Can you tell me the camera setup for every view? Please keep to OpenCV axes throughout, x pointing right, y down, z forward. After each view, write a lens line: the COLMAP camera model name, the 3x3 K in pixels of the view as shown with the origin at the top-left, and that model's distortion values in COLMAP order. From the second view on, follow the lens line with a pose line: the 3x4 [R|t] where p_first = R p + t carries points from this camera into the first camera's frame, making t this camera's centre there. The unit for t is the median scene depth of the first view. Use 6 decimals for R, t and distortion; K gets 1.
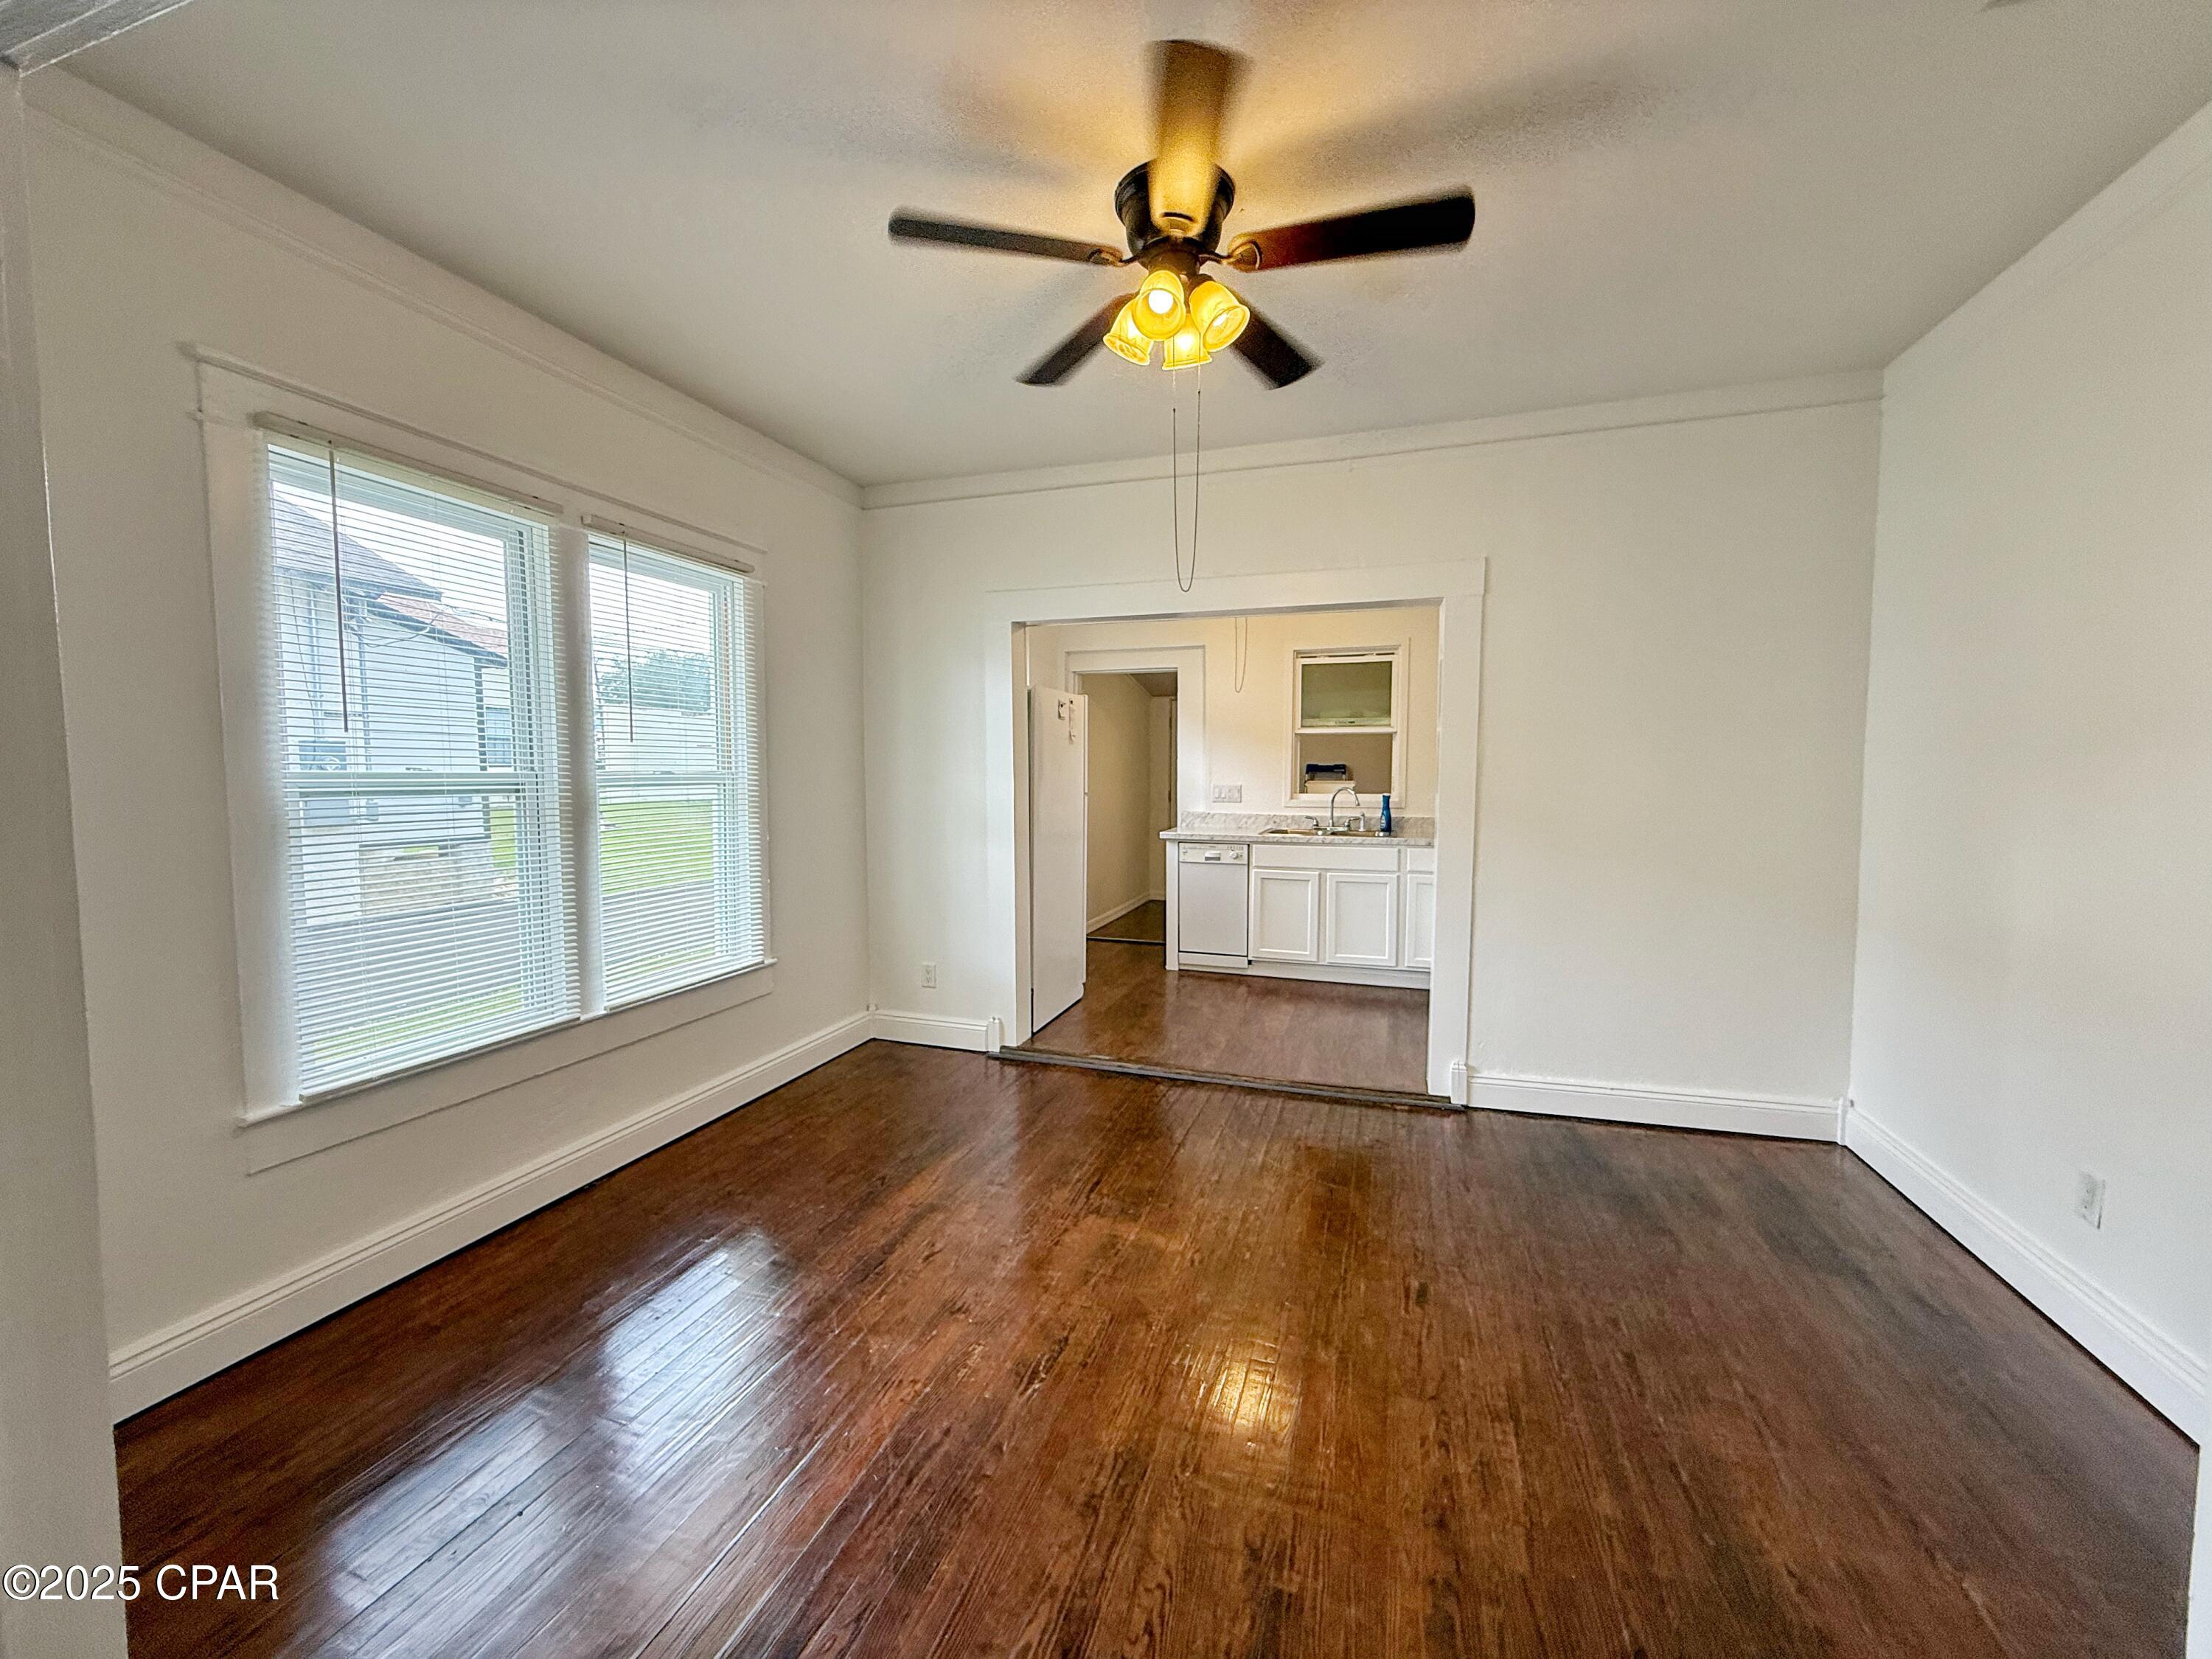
lens RADIAL K [[885.2, 0, 1100.3], [0, 885.2, 827.5], [0, 0, 1]] dist [0.000913, -0.000170]
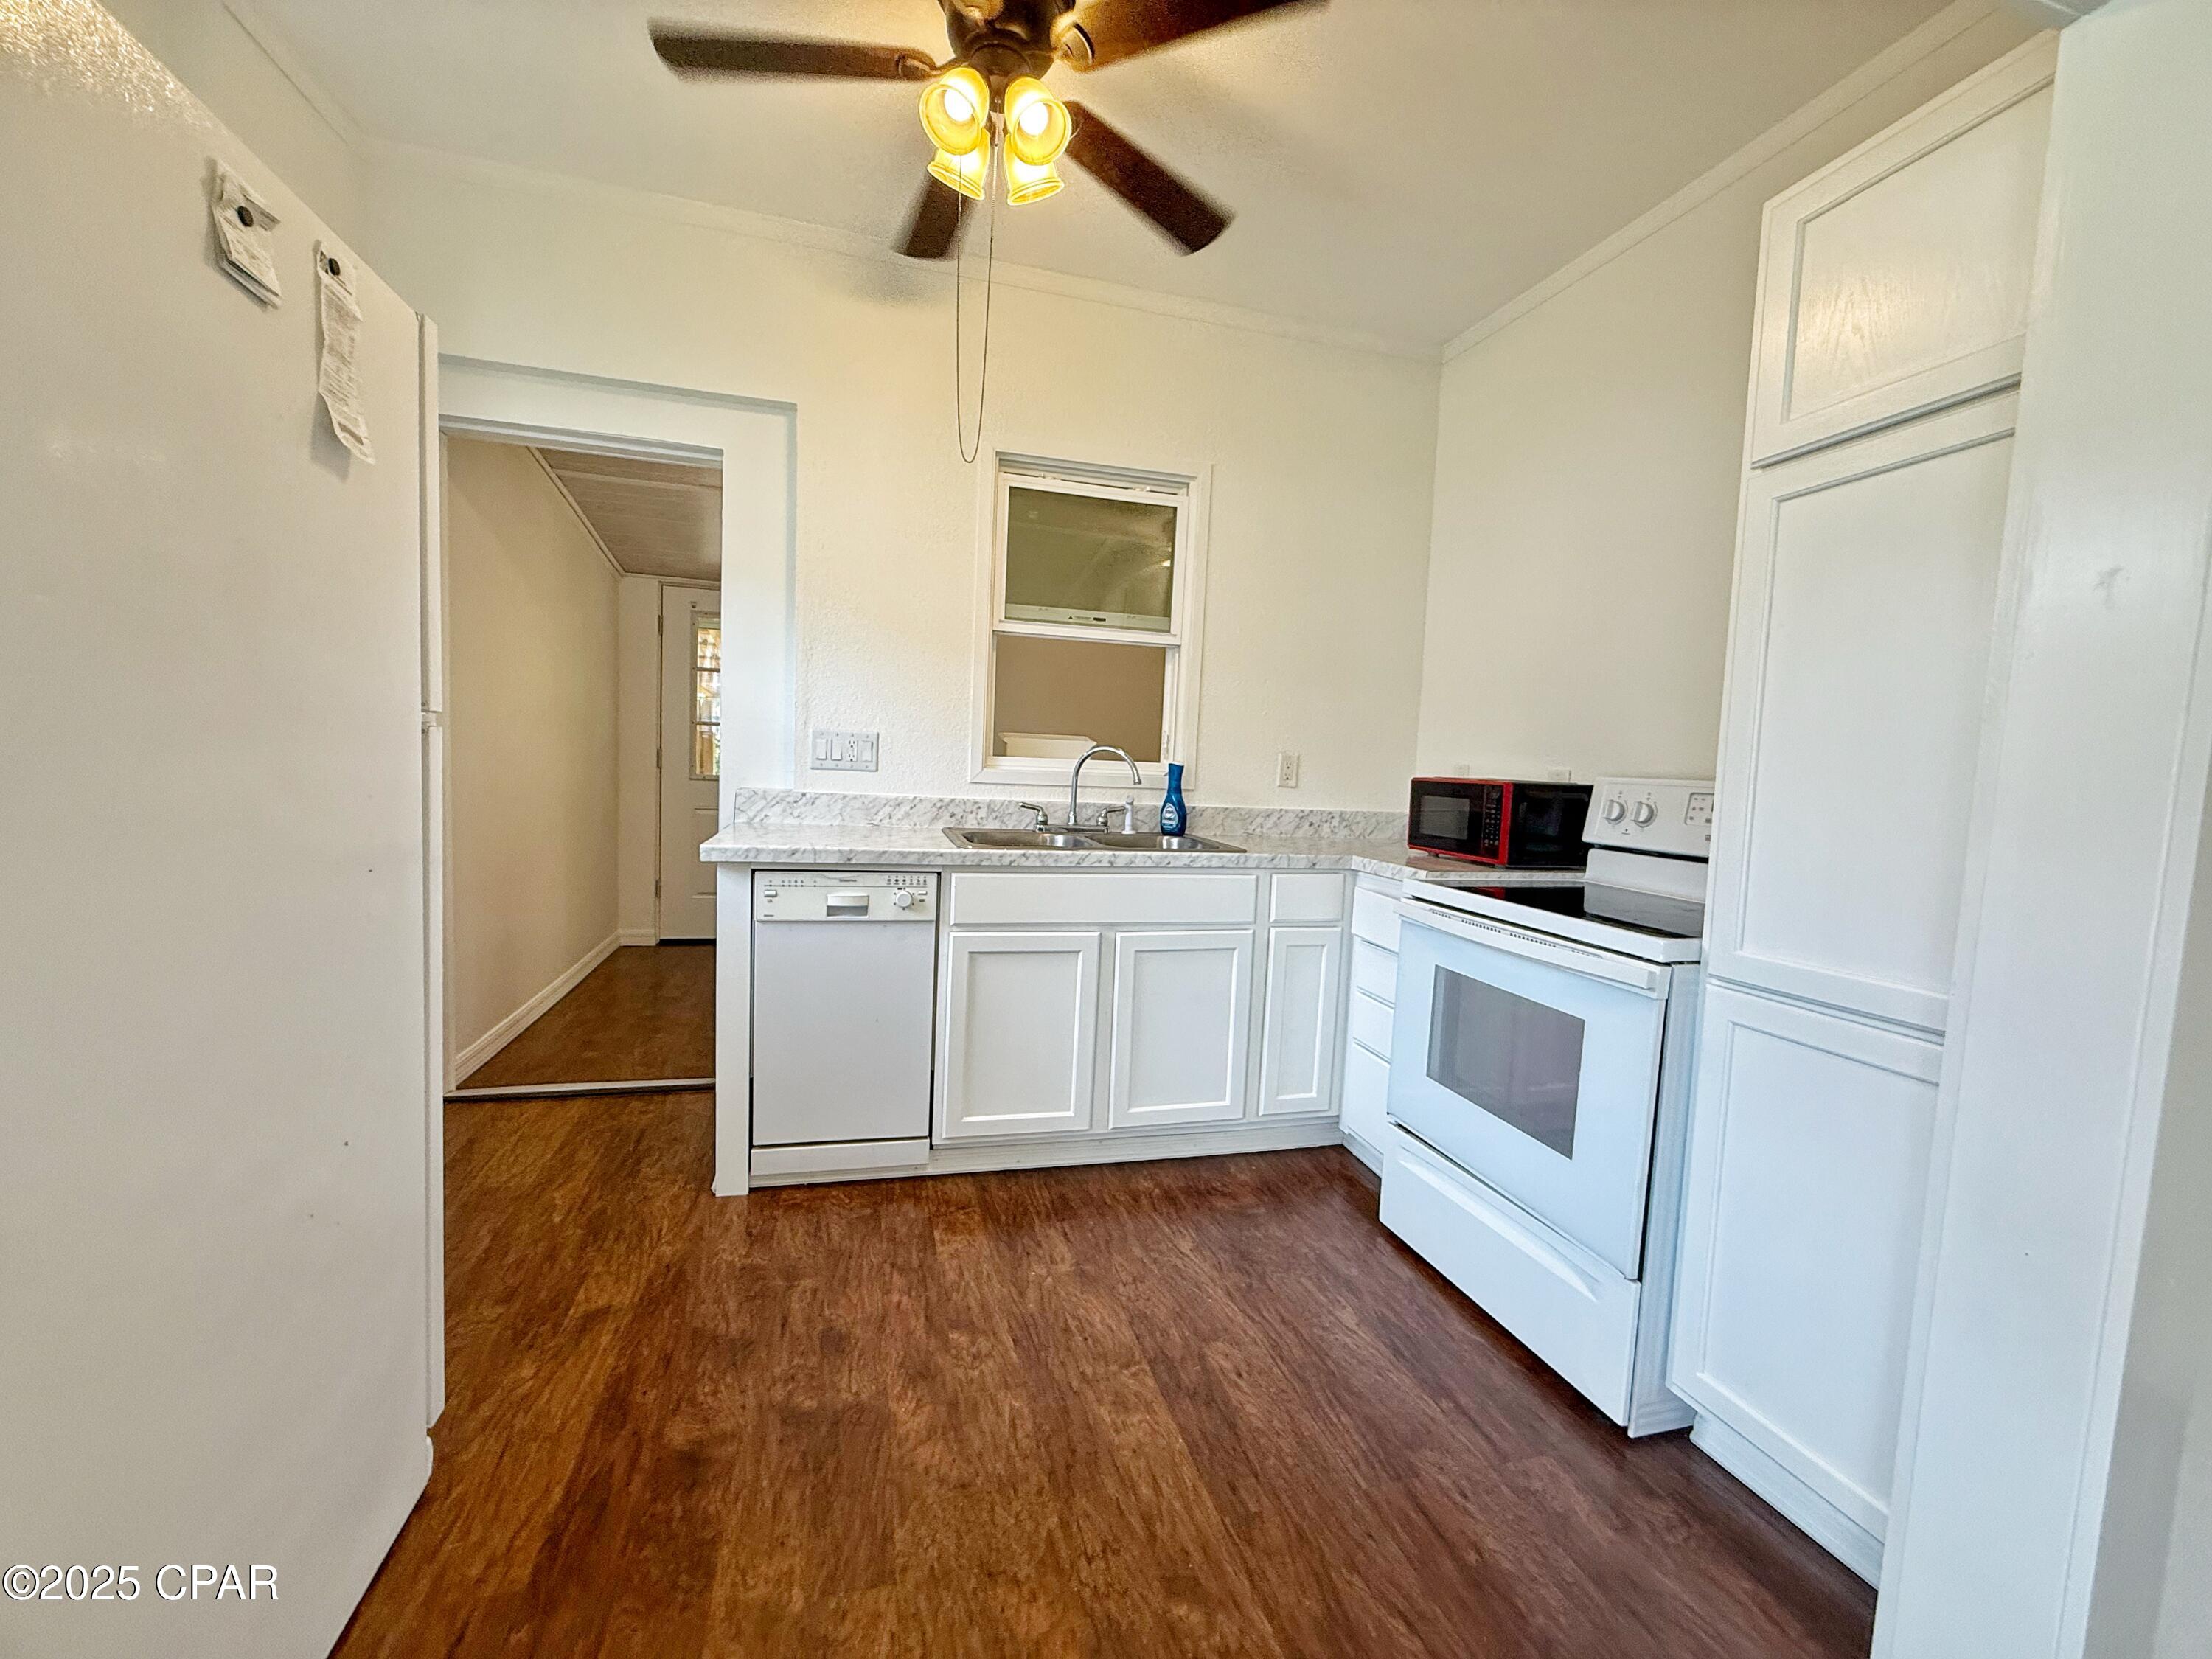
lens RADIAL K [[885.2, 0, 1100.3], [0, 885.2, 827.5], [0, 0, 1]] dist [0.000913, -0.000170]
pose [[0.832885, -0.008034, 0.553388, 0.001695], [-0.008475, 0.999592, 0.027267, -0.012908], [-0.553382, -0.027401, 0.832477, 0.571473]]
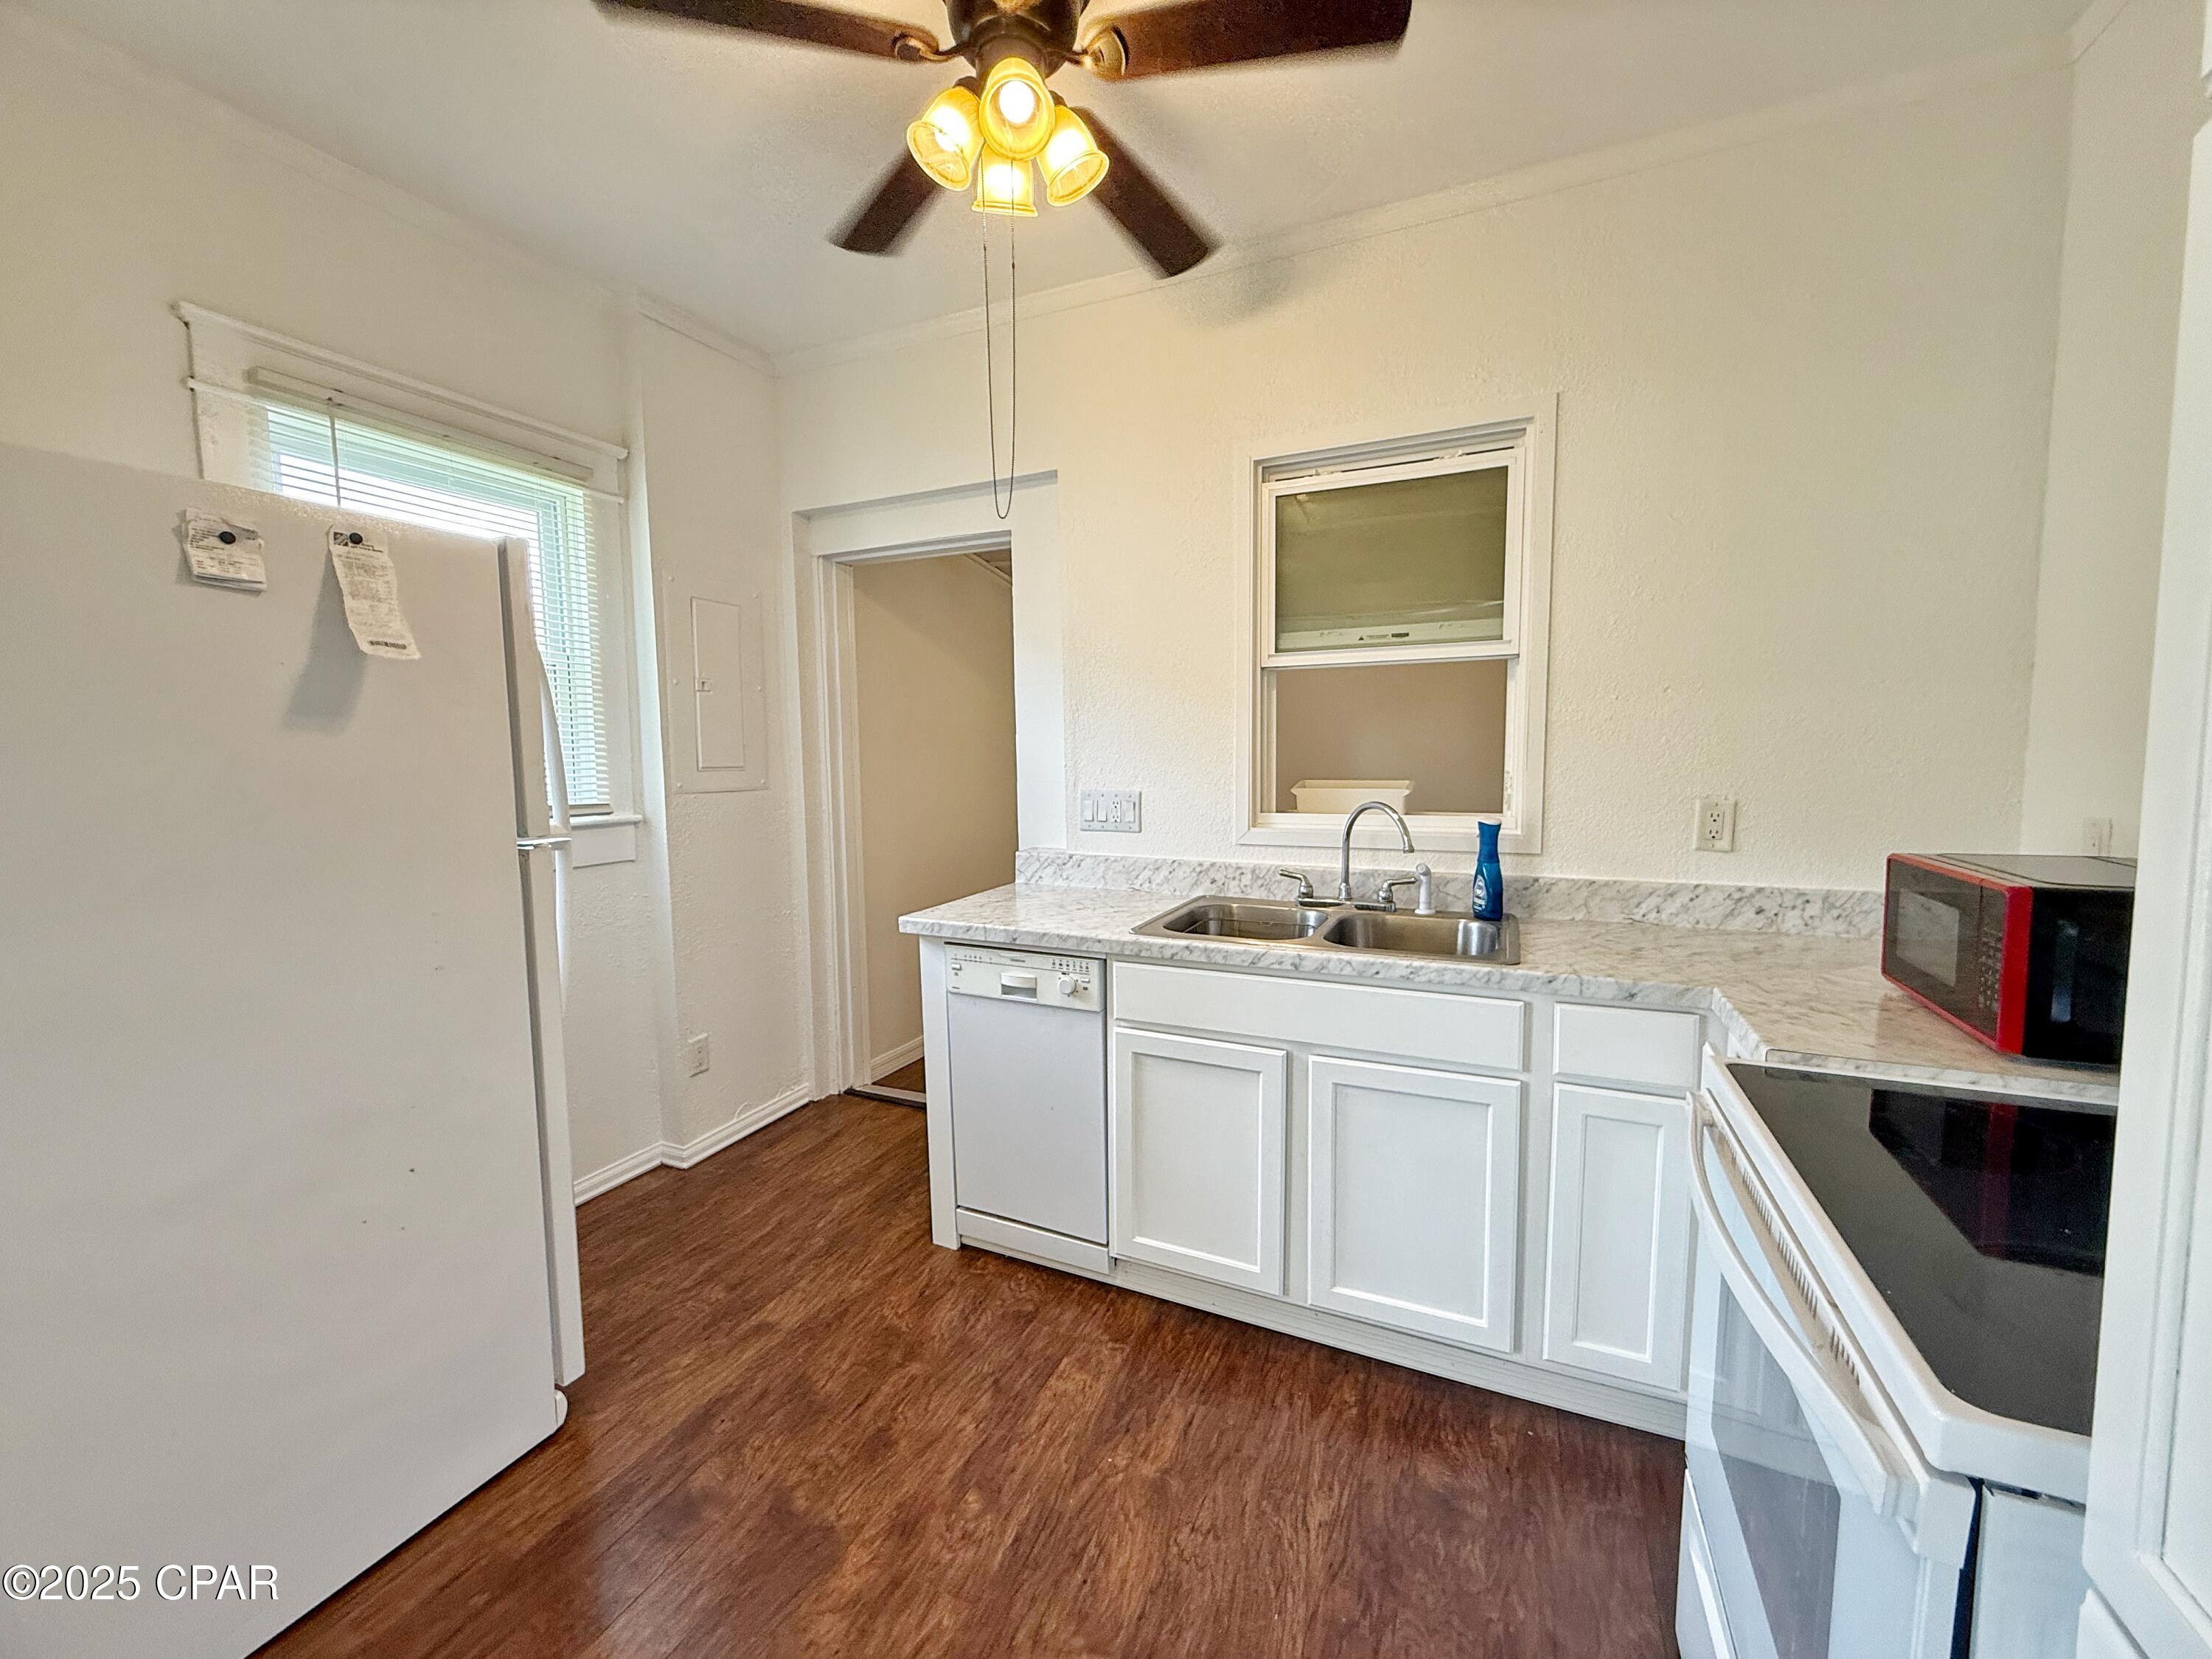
lens RADIAL K [[885.2, 0, 1100.3], [0, 885.2, 827.5], [0, 0, 1]] dist [0.000913, -0.000170]
pose [[0.993669, -0.002480, -0.112319, 0.193909], [0.005488, 0.999634, 0.026478, -0.043307], [0.112213, -0.026927, 0.993319, 0.585279]]
